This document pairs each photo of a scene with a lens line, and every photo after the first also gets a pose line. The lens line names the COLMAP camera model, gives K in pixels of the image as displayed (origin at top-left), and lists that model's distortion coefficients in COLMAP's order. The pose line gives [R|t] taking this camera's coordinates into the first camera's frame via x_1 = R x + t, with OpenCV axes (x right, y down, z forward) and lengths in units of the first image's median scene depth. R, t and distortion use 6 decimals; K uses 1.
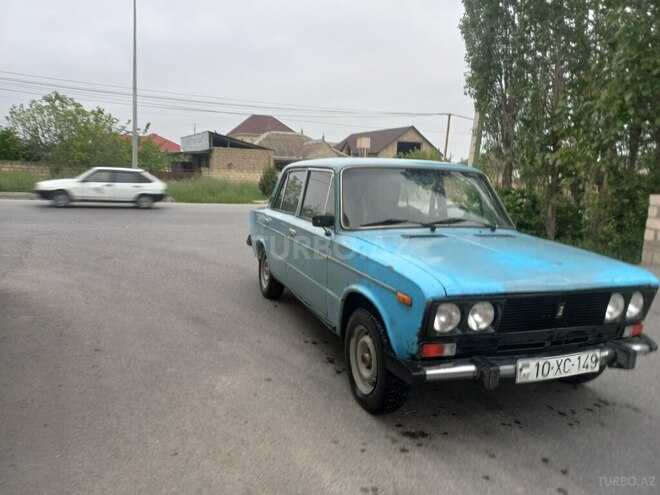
lens RADIAL K [[469.3, 0, 325.2], [0, 469.3, 249.6], [0, 0, 1]] dist [0.064731, -0.054379]
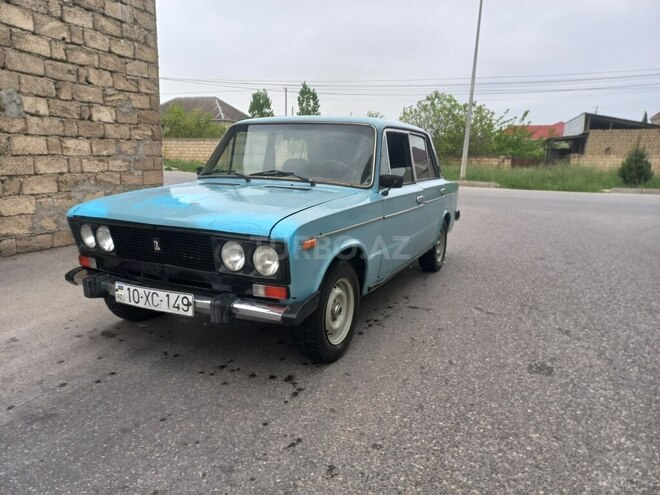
lens RADIAL K [[472.0, 0, 328.9], [0, 472.0, 248.1], [0, 0, 1]] dist [0.029353, 0.003710]
pose [[0.690009, 0.114869, -0.714628, 0.400754], [-0.105369, 0.992750, 0.057835, 0.010213], [0.716090, 0.035393, 0.697110, 0.150998]]
